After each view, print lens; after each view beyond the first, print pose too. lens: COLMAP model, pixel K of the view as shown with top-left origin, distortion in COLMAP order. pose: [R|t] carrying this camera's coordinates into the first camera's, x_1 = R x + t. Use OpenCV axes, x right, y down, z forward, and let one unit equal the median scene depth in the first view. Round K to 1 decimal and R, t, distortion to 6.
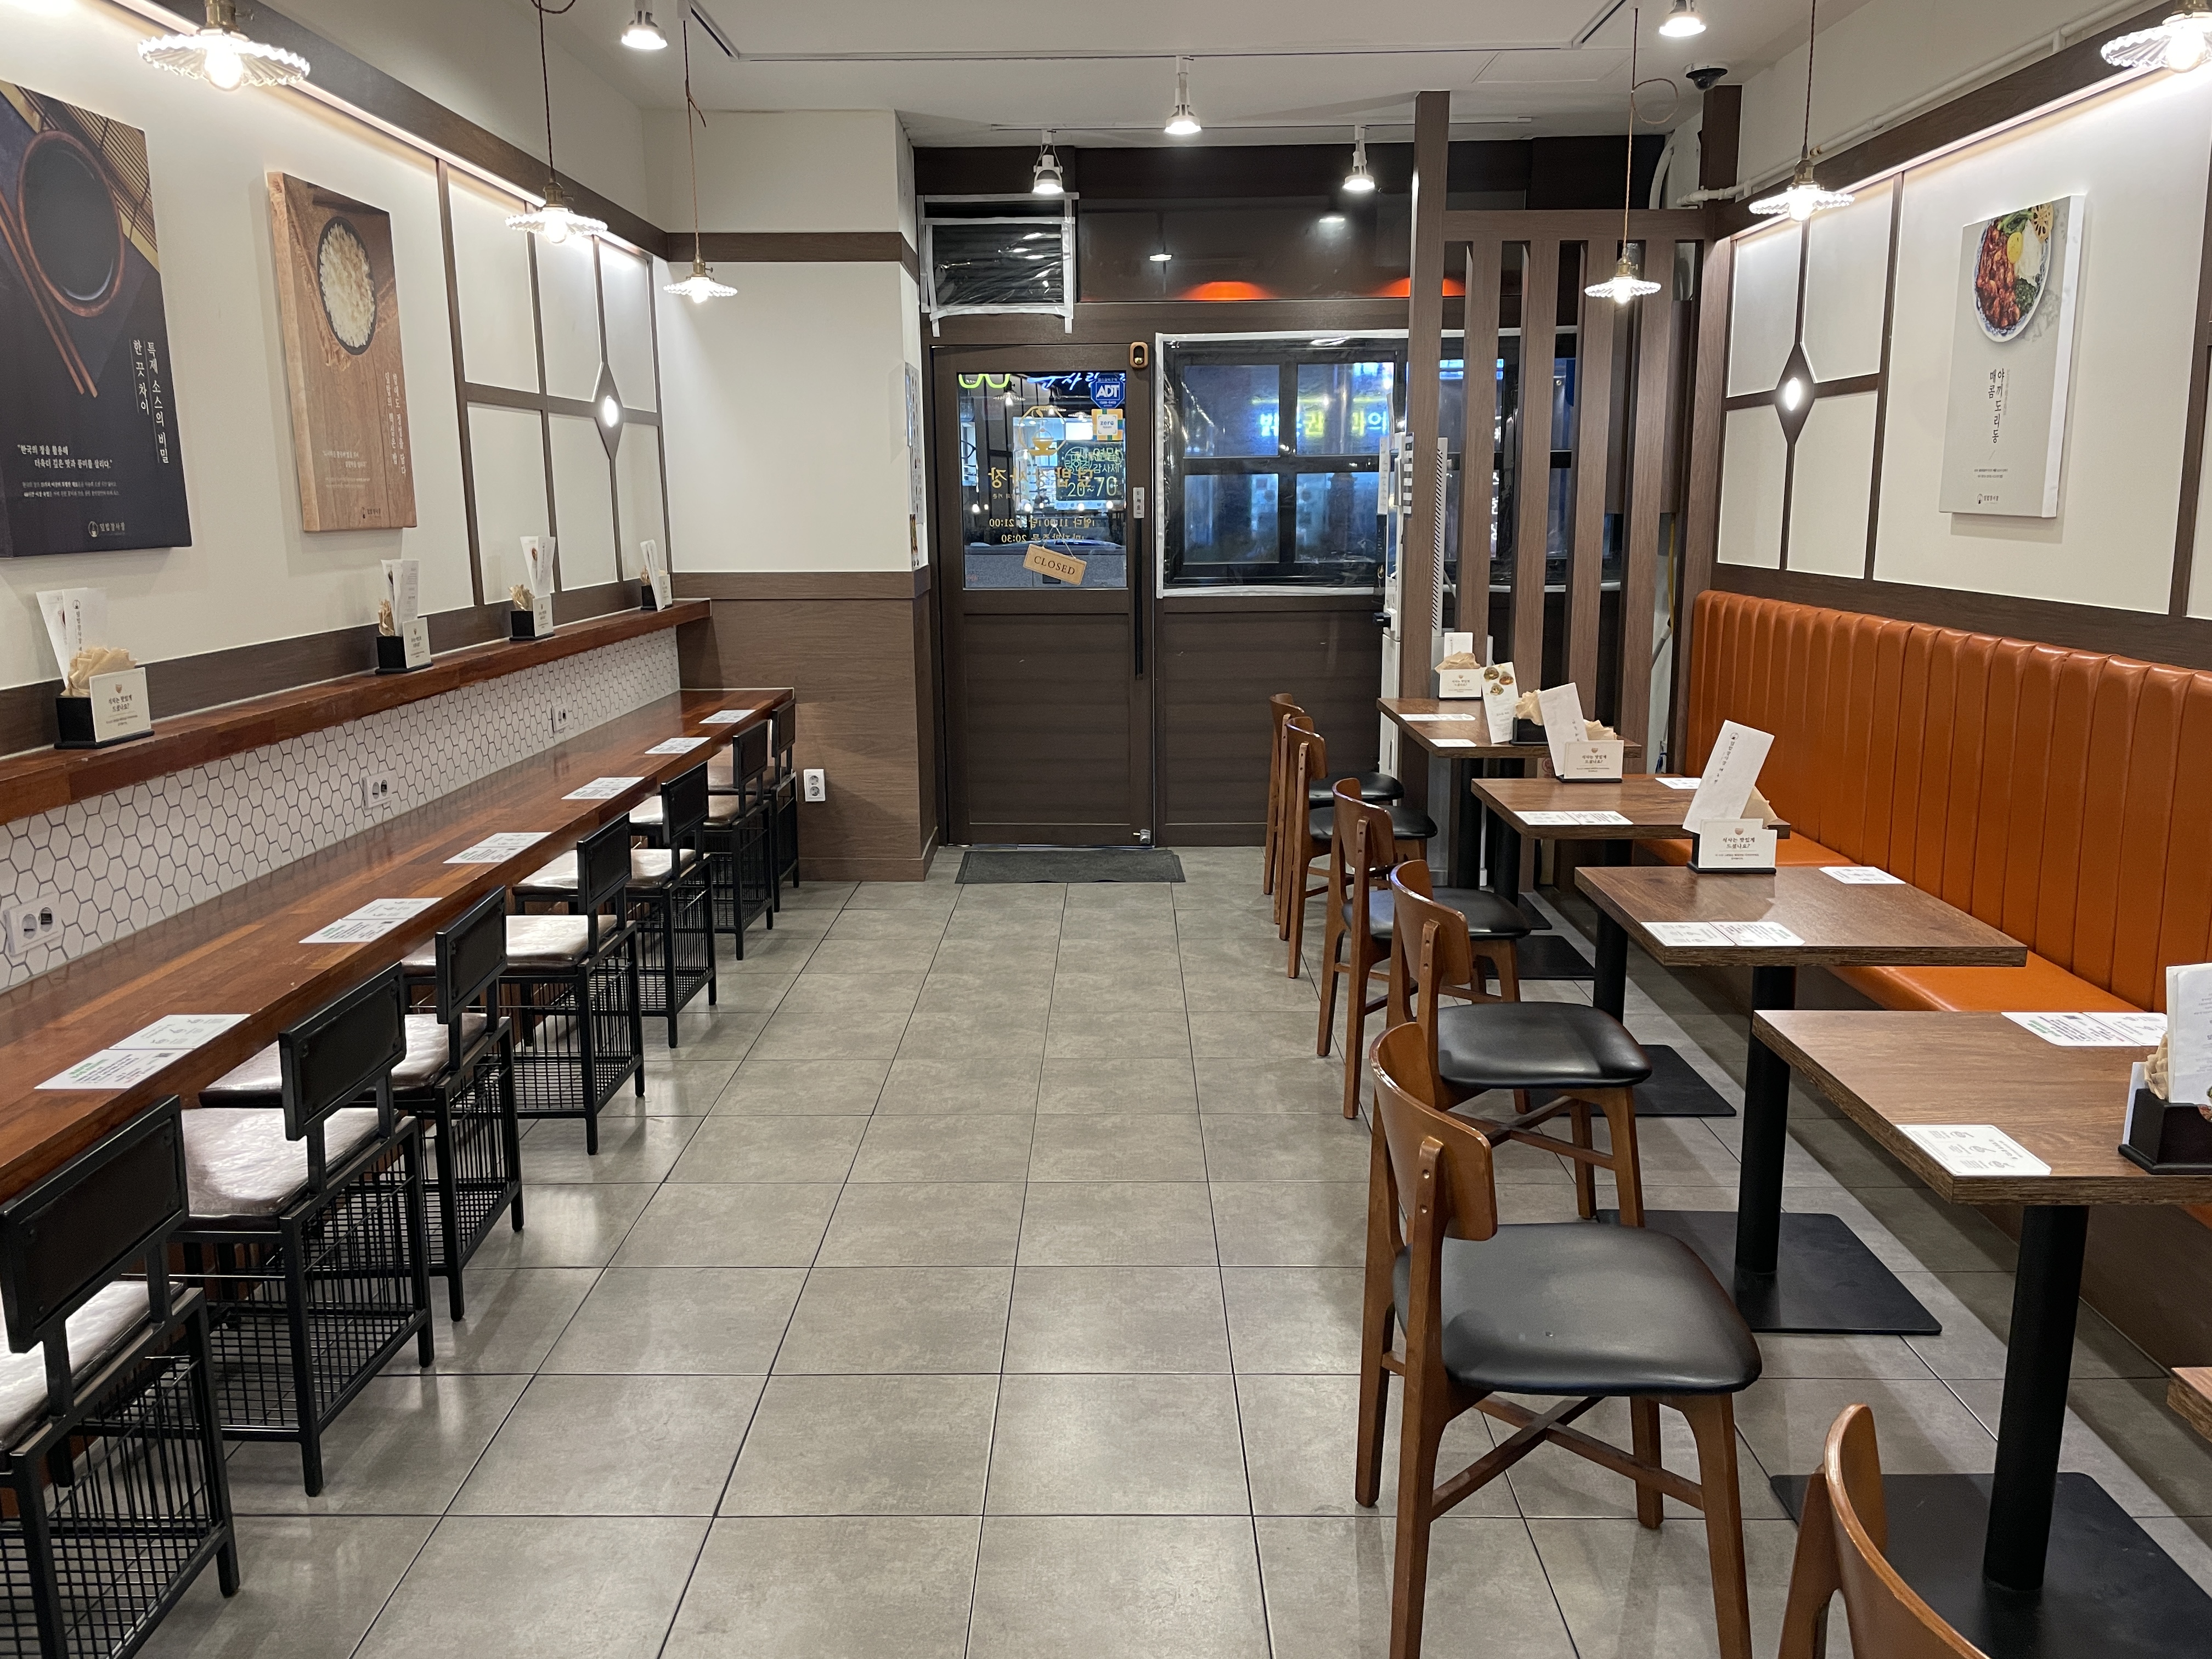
lens RADIAL K [[1690.8, 0, 1106.0], [0, 1690.8, 829.5], [0, 0, 1]] dist [0.000557, -0.009456]
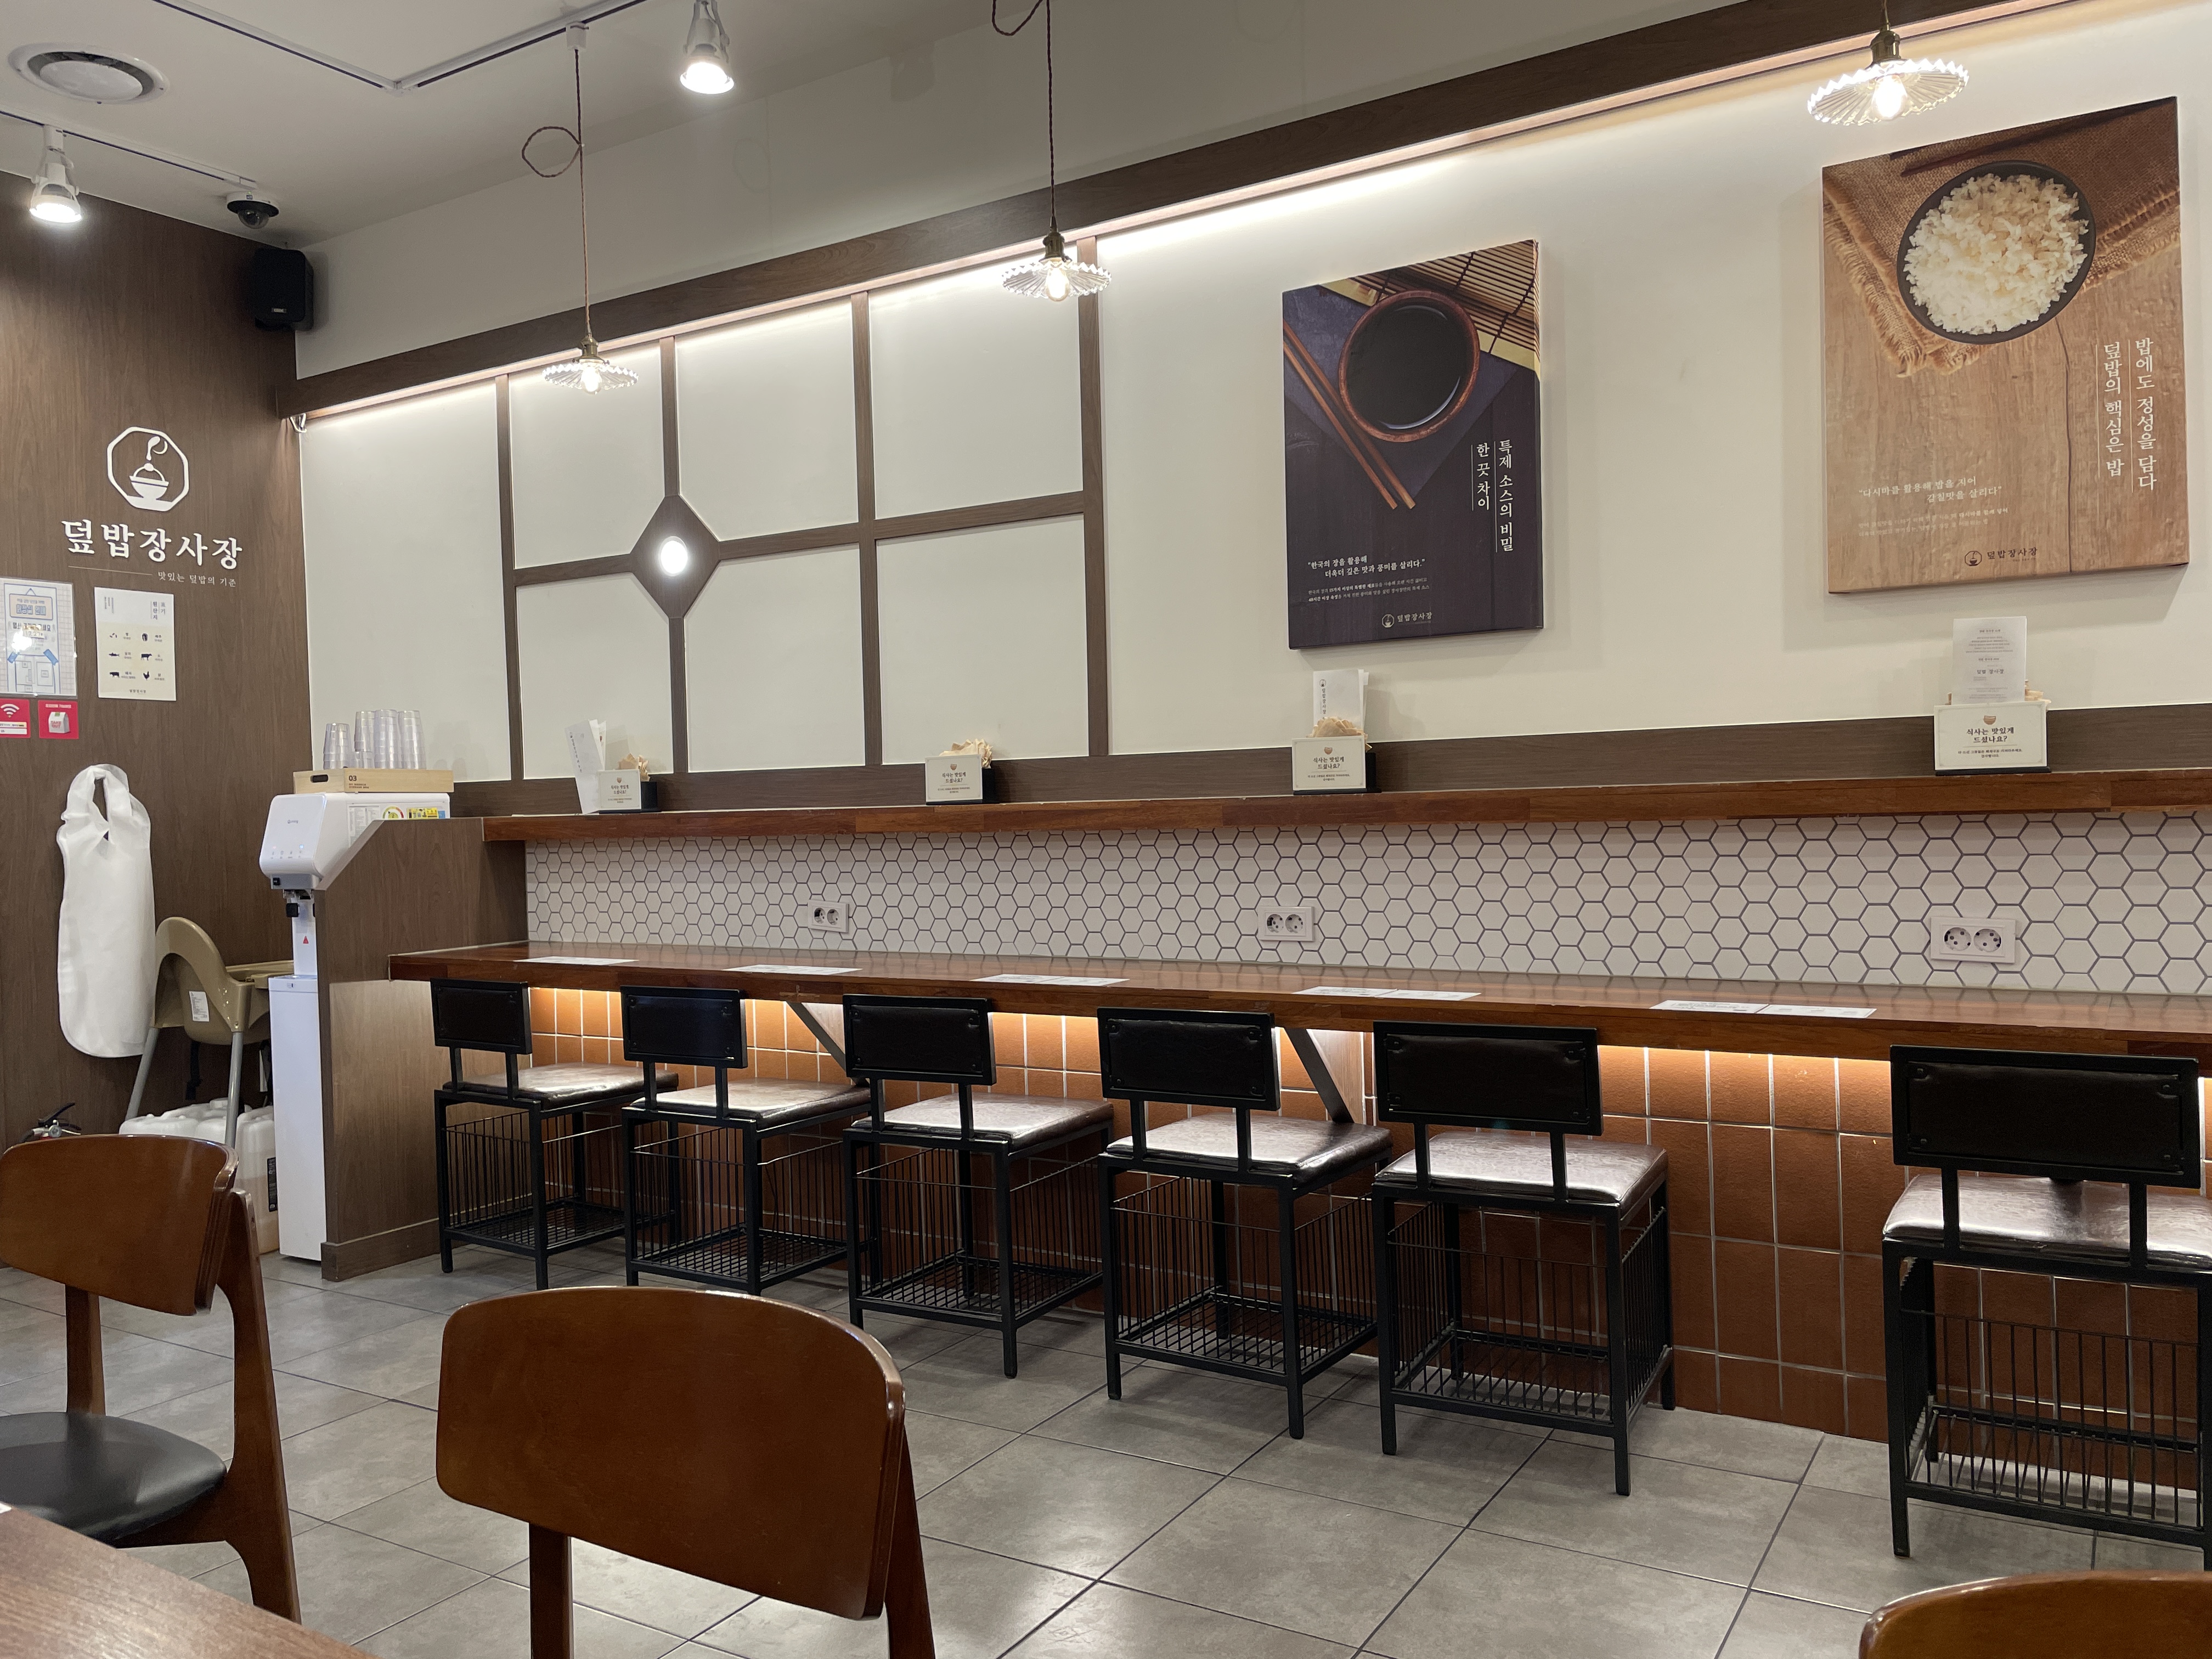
lens RADIAL K [[1690.8, 0, 1106.0], [0, 1690.8, 829.5], [0, 0, 1]] dist [0.000557, -0.009456]
pose [[-0.521546, 0.058185, -0.851237, 0.488553], [-0.119923, 0.982769, 0.140652, -0.164736], [0.844753, 0.175439, -0.505582, 1.356995]]
